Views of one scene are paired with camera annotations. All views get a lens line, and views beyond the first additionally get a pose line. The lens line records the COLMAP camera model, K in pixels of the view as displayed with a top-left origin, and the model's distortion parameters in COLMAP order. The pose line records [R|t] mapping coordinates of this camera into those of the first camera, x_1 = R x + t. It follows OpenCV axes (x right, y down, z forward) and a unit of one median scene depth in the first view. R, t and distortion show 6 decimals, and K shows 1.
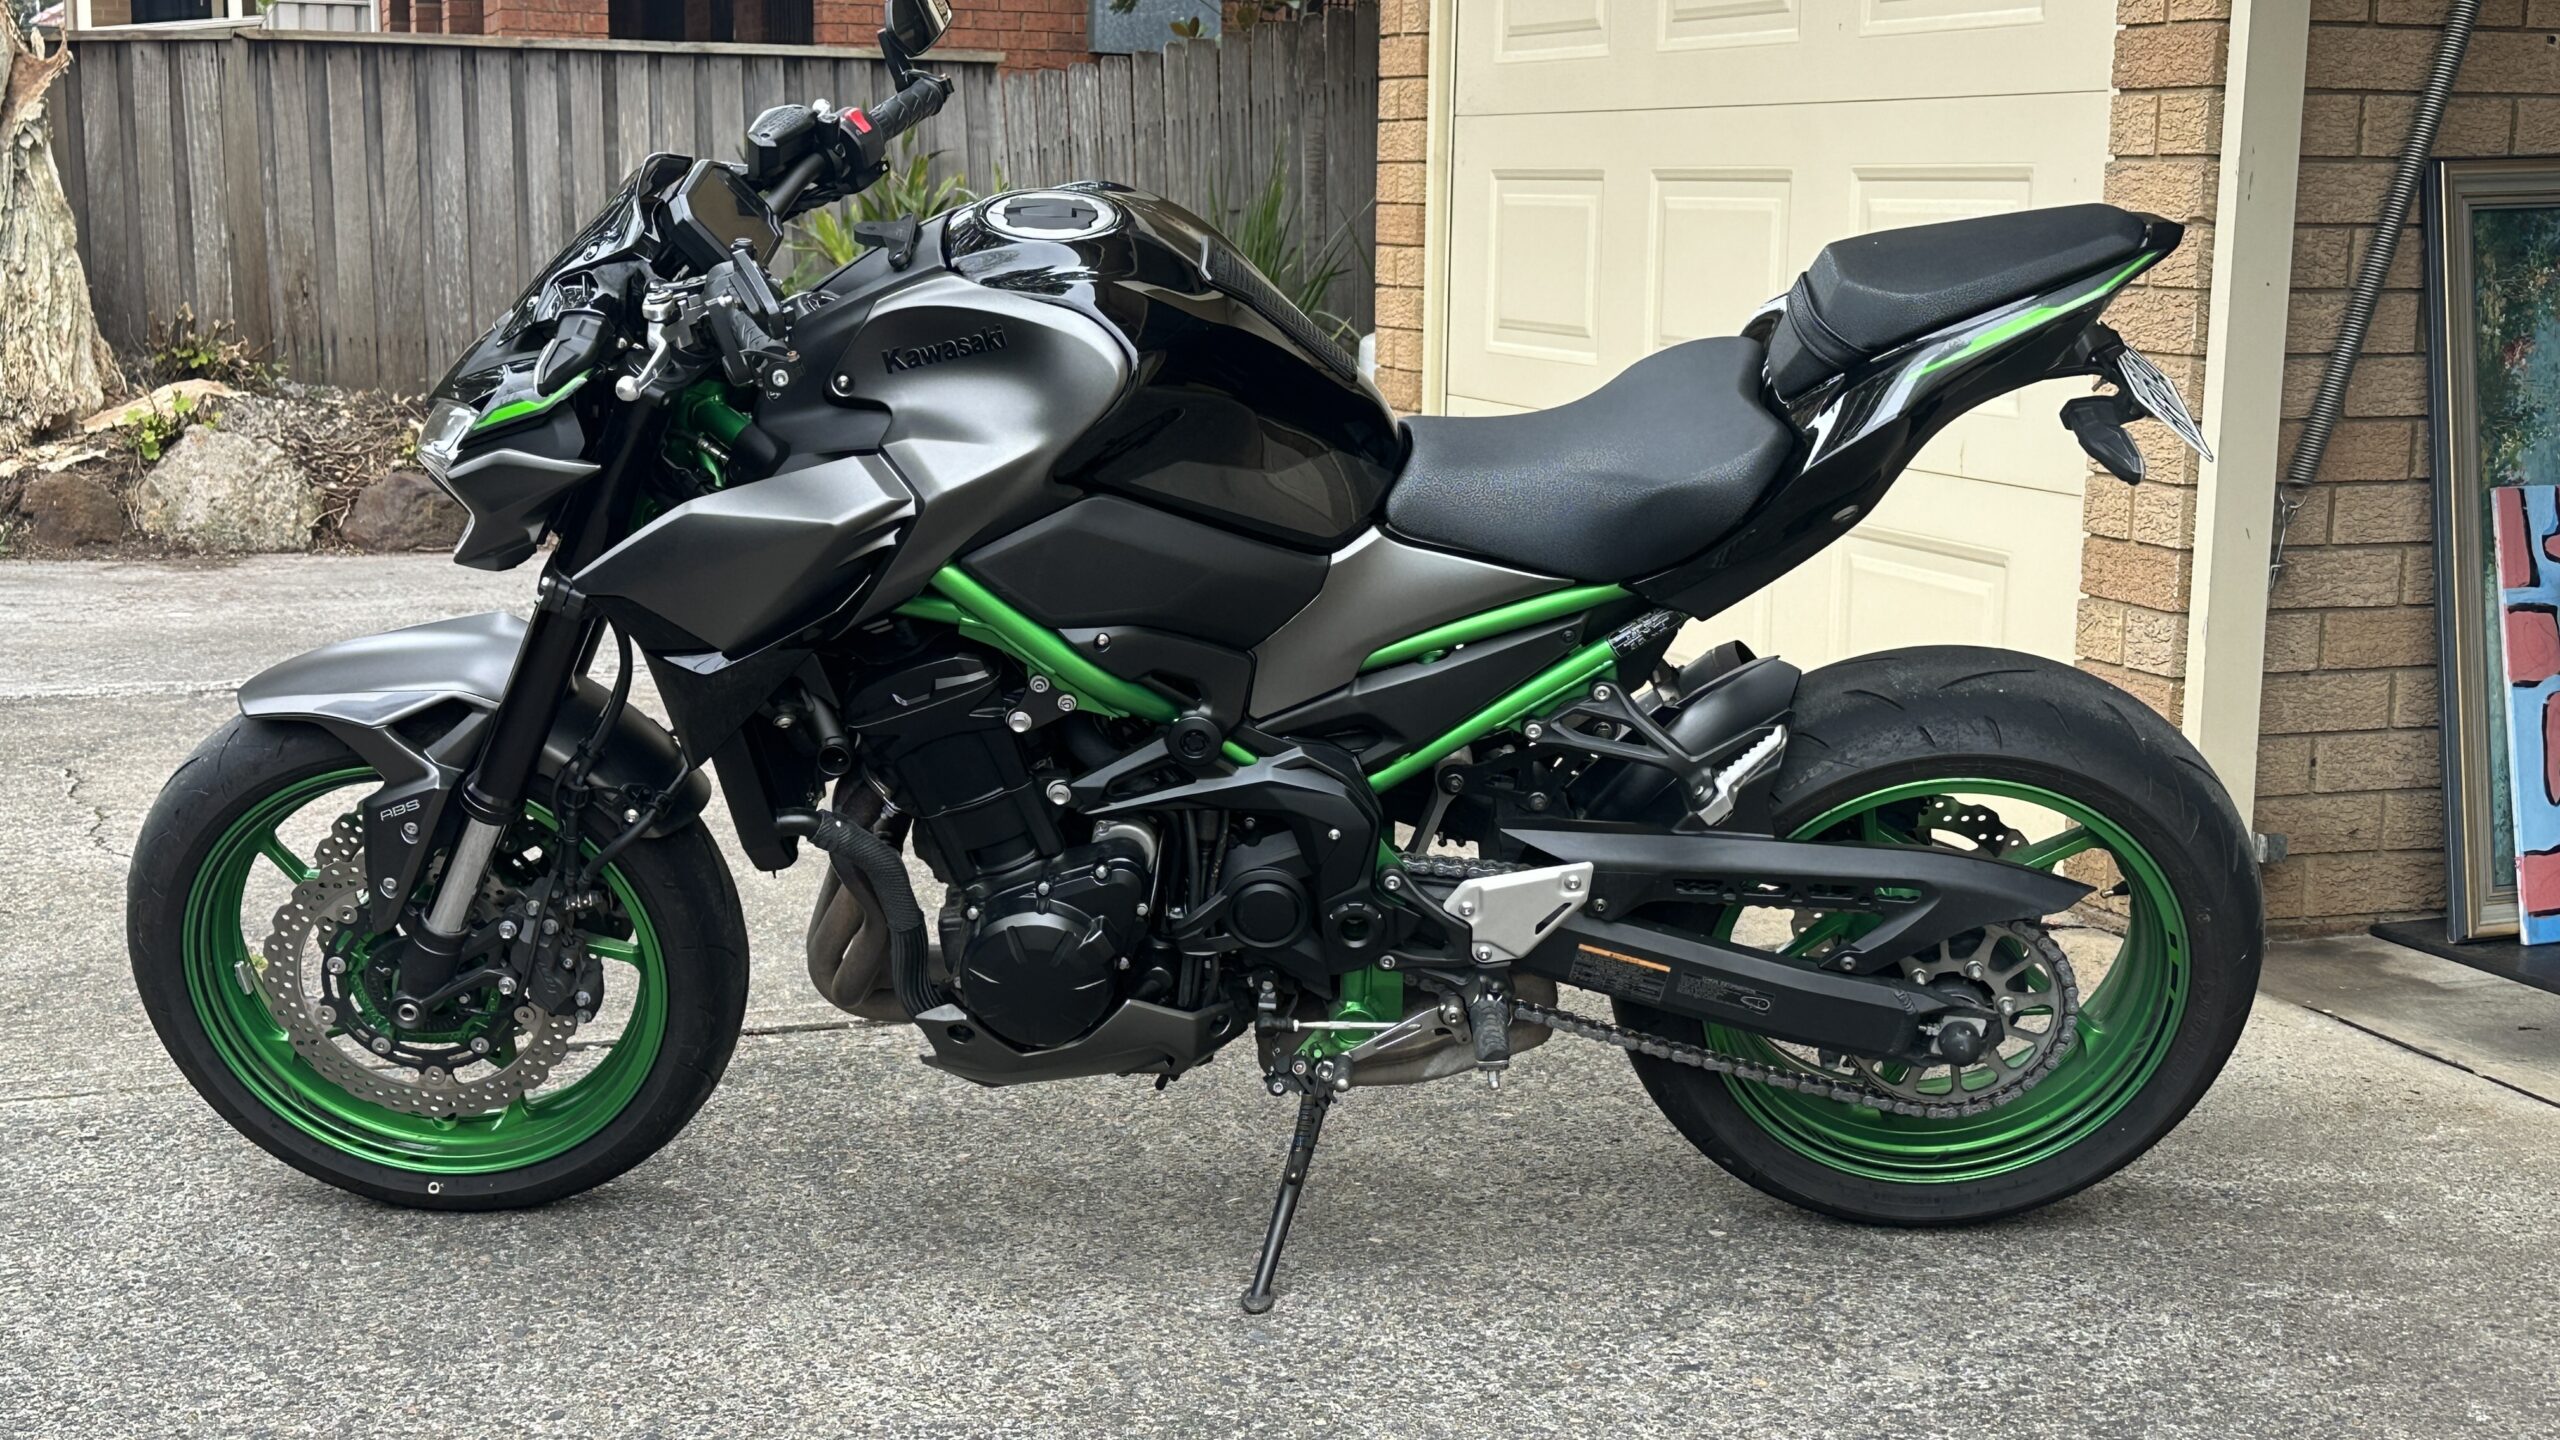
lens RADIAL K [[3432.3, 0, 1280.0], [0, 3432.3, 720.0], [0, 0, 1]] dist [0.129355, -0.071241]
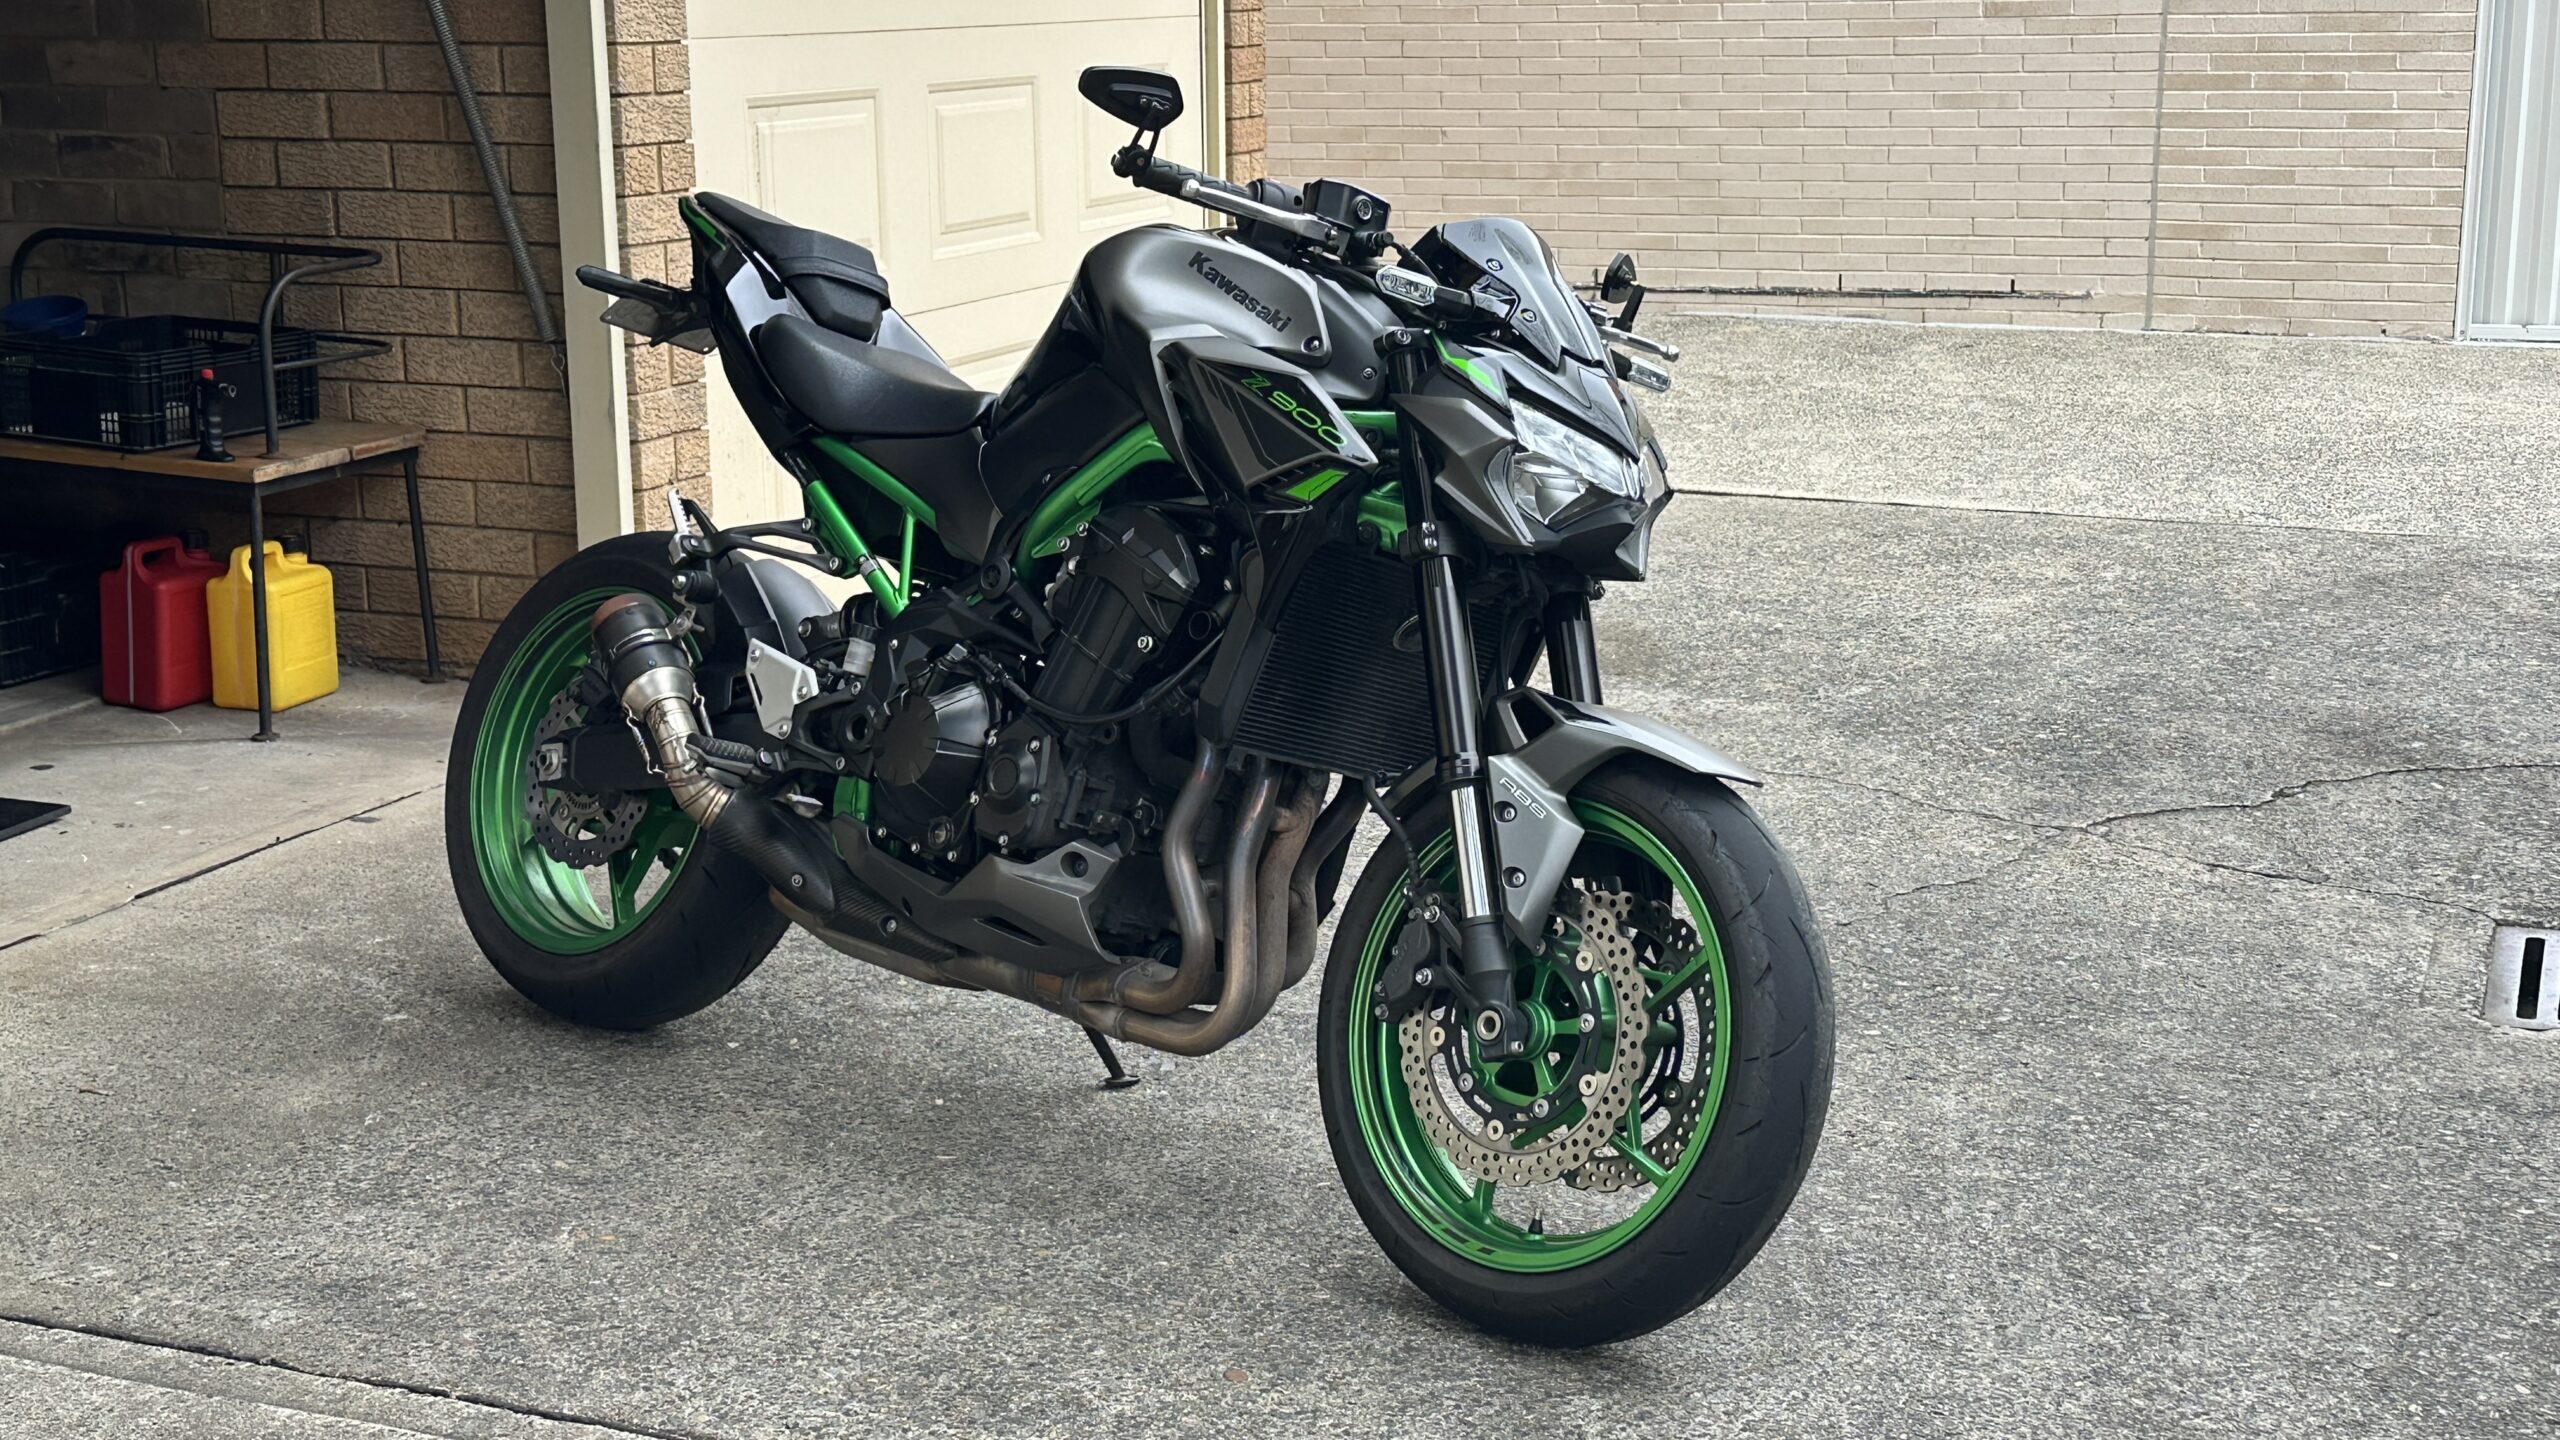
lens RADIAL K [[3432.3, 0, 1280.0], [0, 3432.3, 720.0], [0, 0, 1]] dist [0.129355, -0.071241]
pose [[-0.761441, -0.153226, 0.629864, -0.780051], [0.096748, 0.933916, 0.344151, -0.365112], [-0.640973, 0.322989, -0.696298, 1.686820]]
